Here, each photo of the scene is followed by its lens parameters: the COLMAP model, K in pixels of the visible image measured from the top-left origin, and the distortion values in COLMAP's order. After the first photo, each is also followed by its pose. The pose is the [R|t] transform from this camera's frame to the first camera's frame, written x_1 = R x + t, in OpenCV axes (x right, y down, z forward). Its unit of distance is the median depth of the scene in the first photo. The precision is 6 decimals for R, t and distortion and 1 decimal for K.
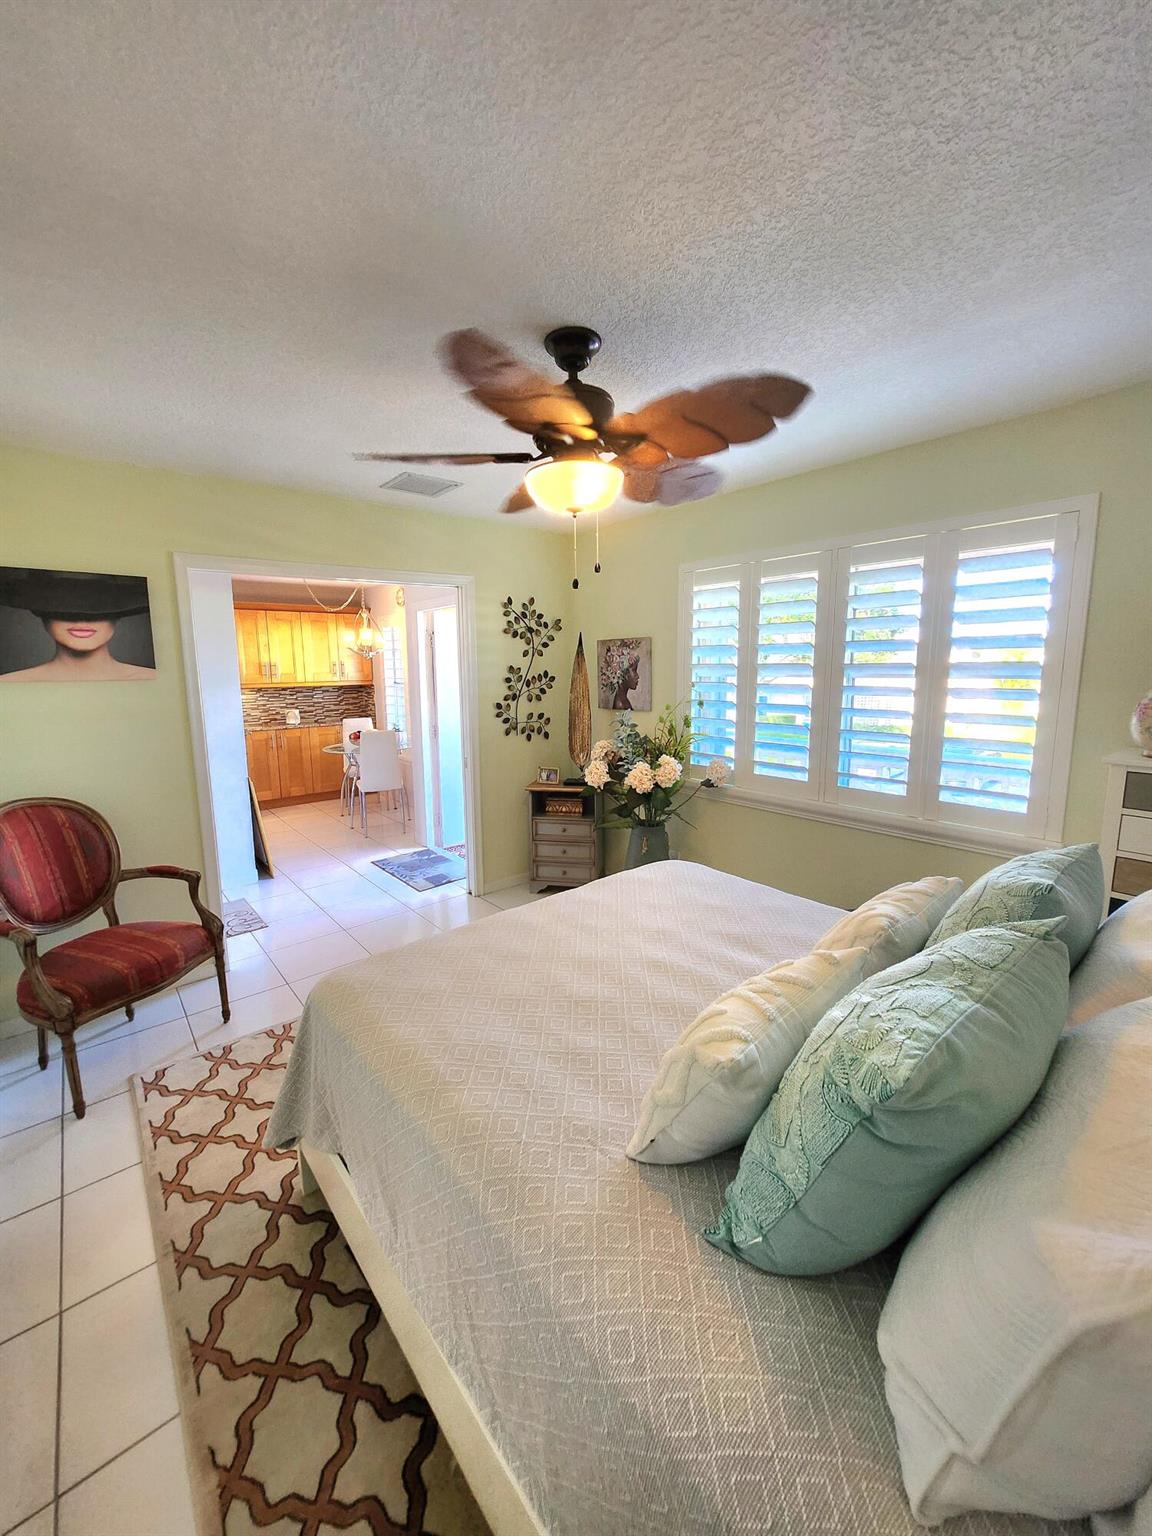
lens RADIAL K [[607.6, 0, 582.1], [0, 607.6, 760.8], [0, 0, 1]] dist [-0.005597, 0.001816]
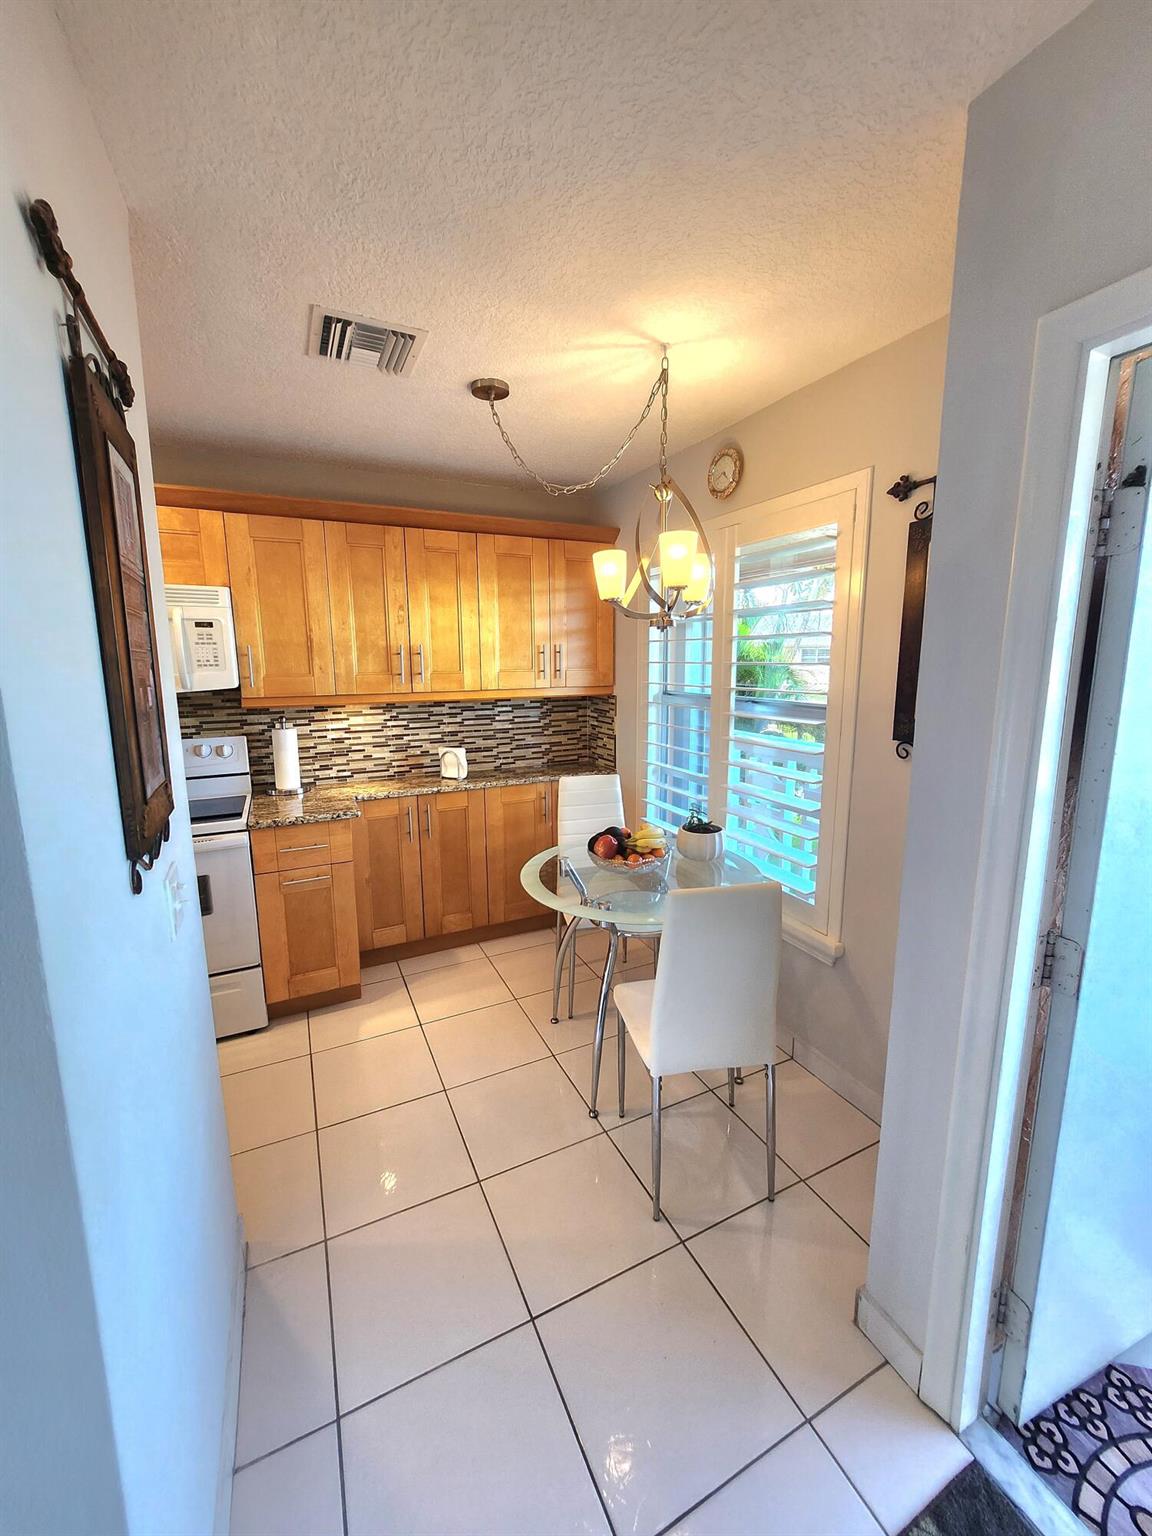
lens RADIAL K [[607.6, 0, 580.2], [0, 607.6, 771.4], [0, 0, 1]] dist [-0.005597, 0.001816]
pose [[0.967567, 0.046861, -0.248231, -0.262829], [-0.039460, 0.998618, 0.034710, -0.086343], [0.249514, -0.023789, 0.968079, 0.565634]]
